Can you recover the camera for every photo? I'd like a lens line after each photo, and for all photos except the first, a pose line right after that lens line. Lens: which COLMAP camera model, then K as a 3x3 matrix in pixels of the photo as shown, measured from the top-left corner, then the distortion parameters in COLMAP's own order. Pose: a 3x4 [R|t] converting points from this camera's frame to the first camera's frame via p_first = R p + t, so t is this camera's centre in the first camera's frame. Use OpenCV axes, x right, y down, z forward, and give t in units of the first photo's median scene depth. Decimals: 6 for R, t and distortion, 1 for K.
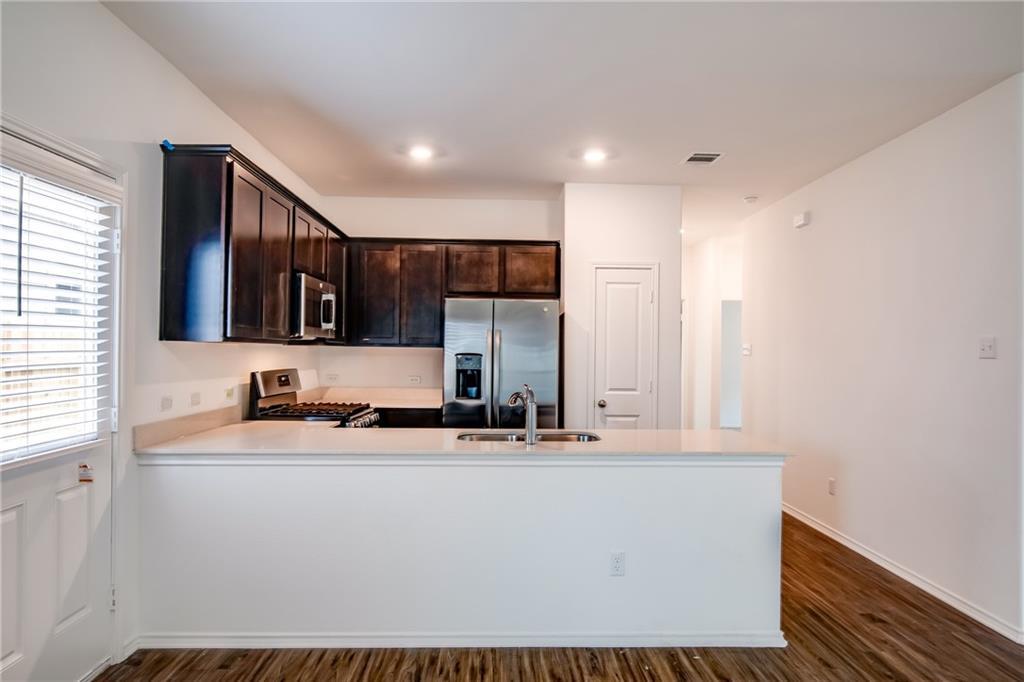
lens RADIAL K [[615.9, 0, 513.0], [0, 615.9, 345.4], [0, 0, 1]] dist [-0.002068, 0.000399]
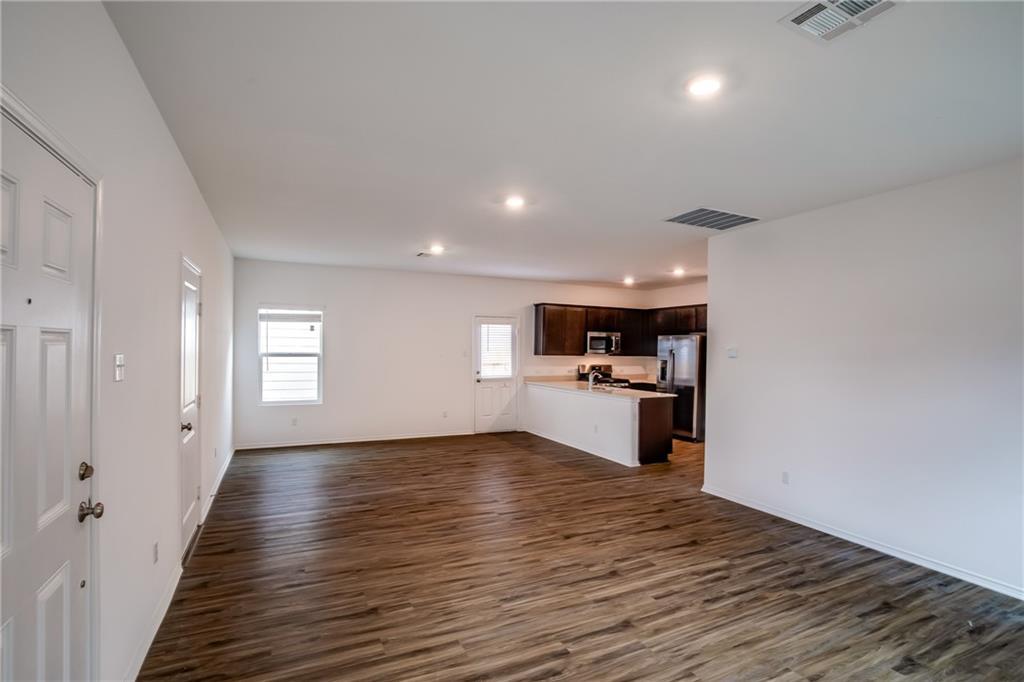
lens RADIAL K [[486.6, 0, 513.0], [0, 486.6, 347.0], [0, 0, 1]] dist [-0.030245, 0.001409]
pose [[0.406285, -0.008963, -0.913702, 1.321673], [-0.000598, 0.999949, -0.010075, -0.016917], [0.913746, 0.004640, 0.406259, -0.221666]]
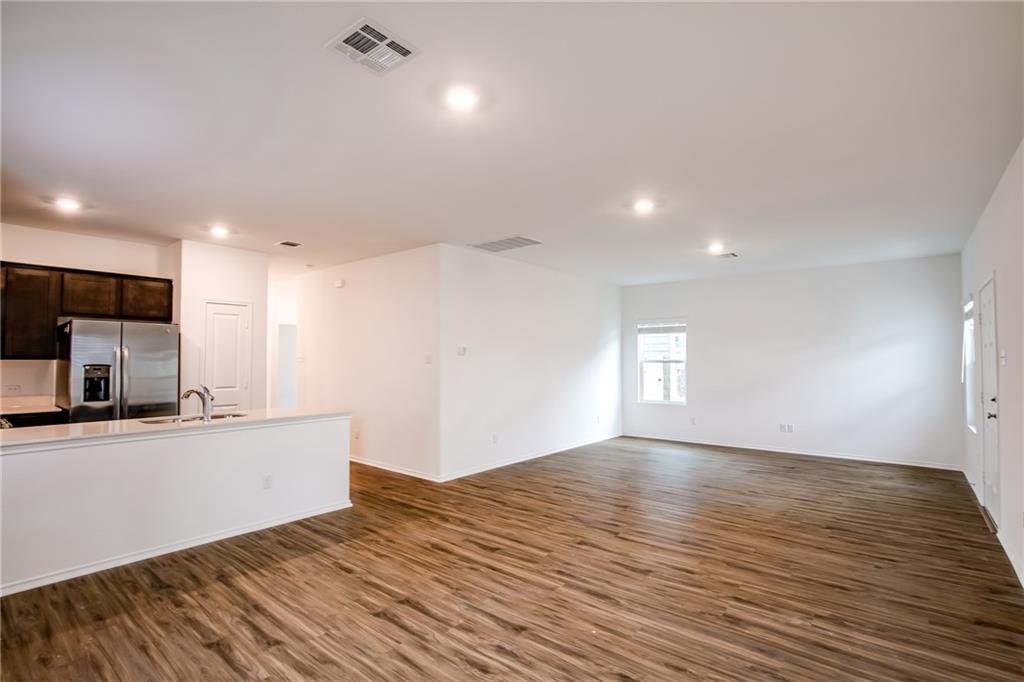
lens RADIAL K [[486.6, 0, 513.0], [0, 486.6, 347.0], [0, 0, 1]] dist [-0.030245, 0.001409]
pose [[0.655160, 0.006929, 0.755459, -0.249346], [-0.000008, 0.999958, -0.009164, -0.013549], [-0.755490, 0.005998, 0.655132, -0.269545]]
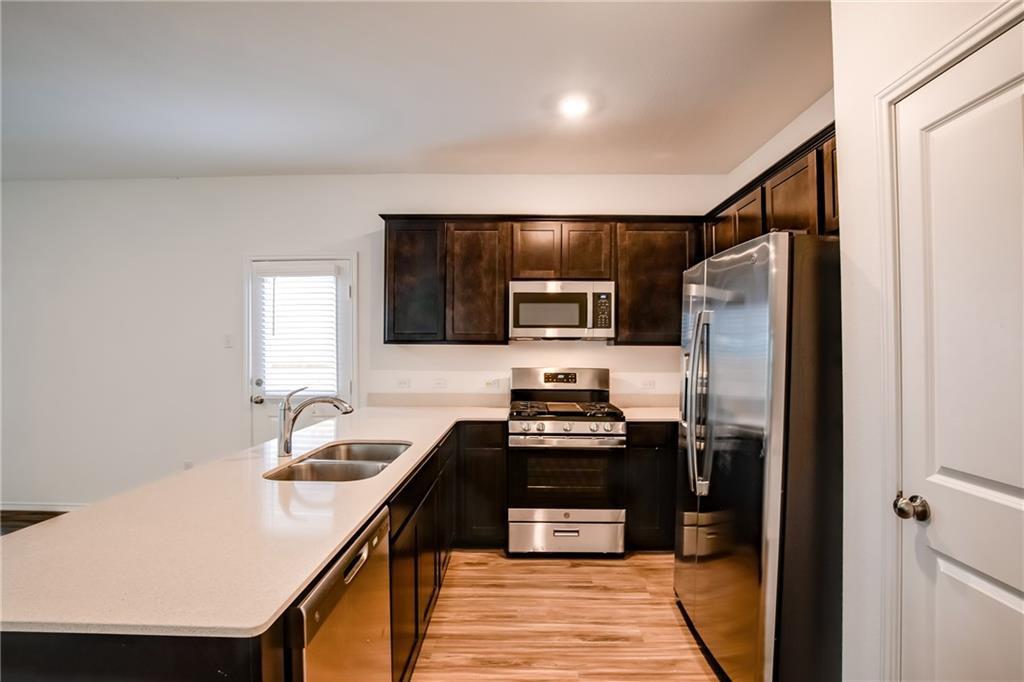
lens RADIAL K [[478.9, 0, 516.3], [0, 478.9, 343.8], [0, 0, 1]] dist [-0.031729, 0.004816]
pose [[-0.042181, -0.020806, -0.998893, 0.426103], [0.006119, 0.999759, -0.021083, 0.012434], [0.999091, -0.007001, -0.042043, 0.843560]]
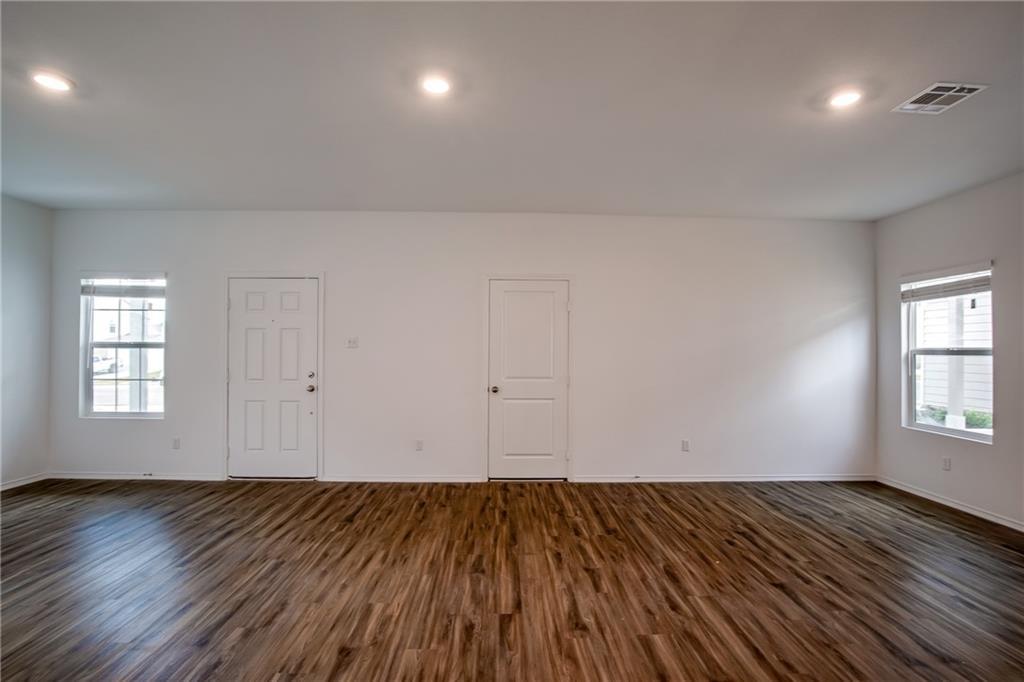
lens RADIAL K [[471.2, 0, 514.4], [0, 471.2, 346.5], [0, 0, 1]] dist [-0.030857, 0.000884]
pose [[-0.999762, -0.021793, -0.000077, 0.469088], [-0.021789, 0.999632, -0.016146, 0.014057], [0.000429, -0.016141, -0.999870, 0.621960]]
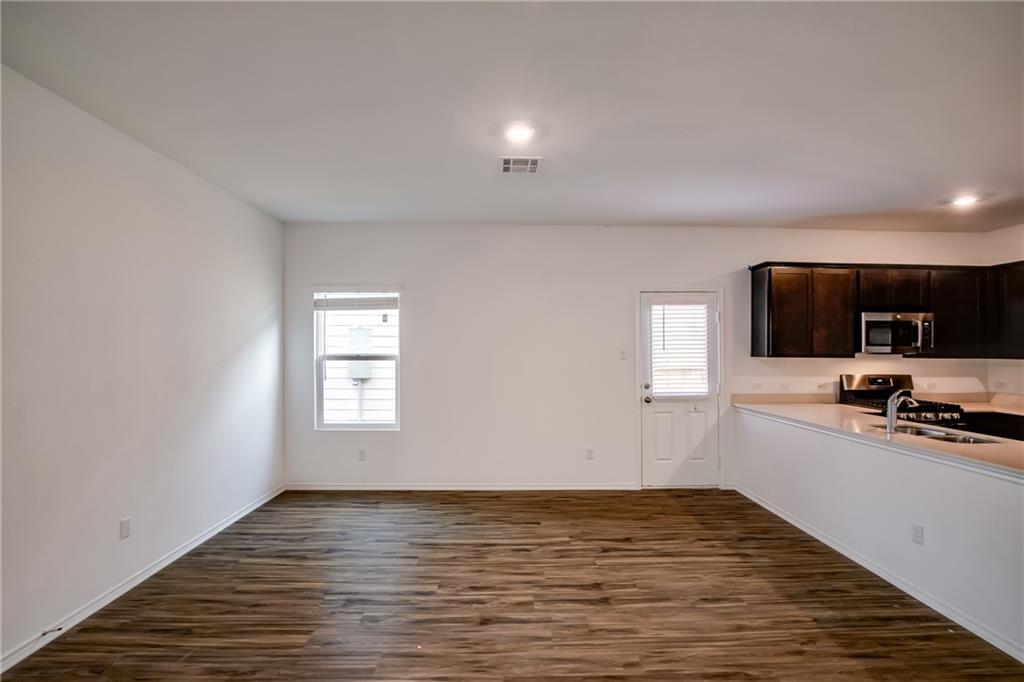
lens RADIAL K [[471.2, 0, 514.4], [0, 471.2, 346.5], [0, 0, 1]] dist [-0.030857, 0.000884]
pose [[-0.004900, -0.017099, -0.999842, 0.669534], [0.004834, 0.999842, -0.017123, -0.012359], [0.999976, -0.004918, -0.004816, 0.101677]]
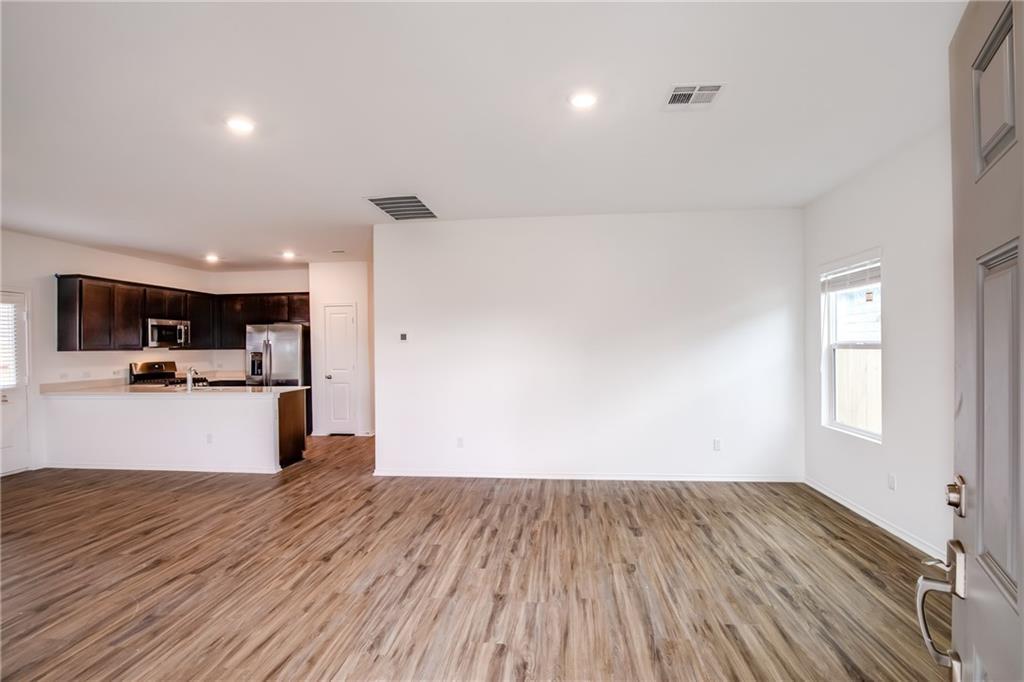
lens RADIAL K [[478.9, 0, 516.3], [0, 478.9, 343.8], [0, 0, 1]] dist [-0.031729, 0.004816]
pose [[0.990936, -0.023946, -0.132180, 0.969219], [0.024491, 0.999697, 0.002500, 0.002116], [0.132080, -0.005714, 0.991223, -0.415293]]
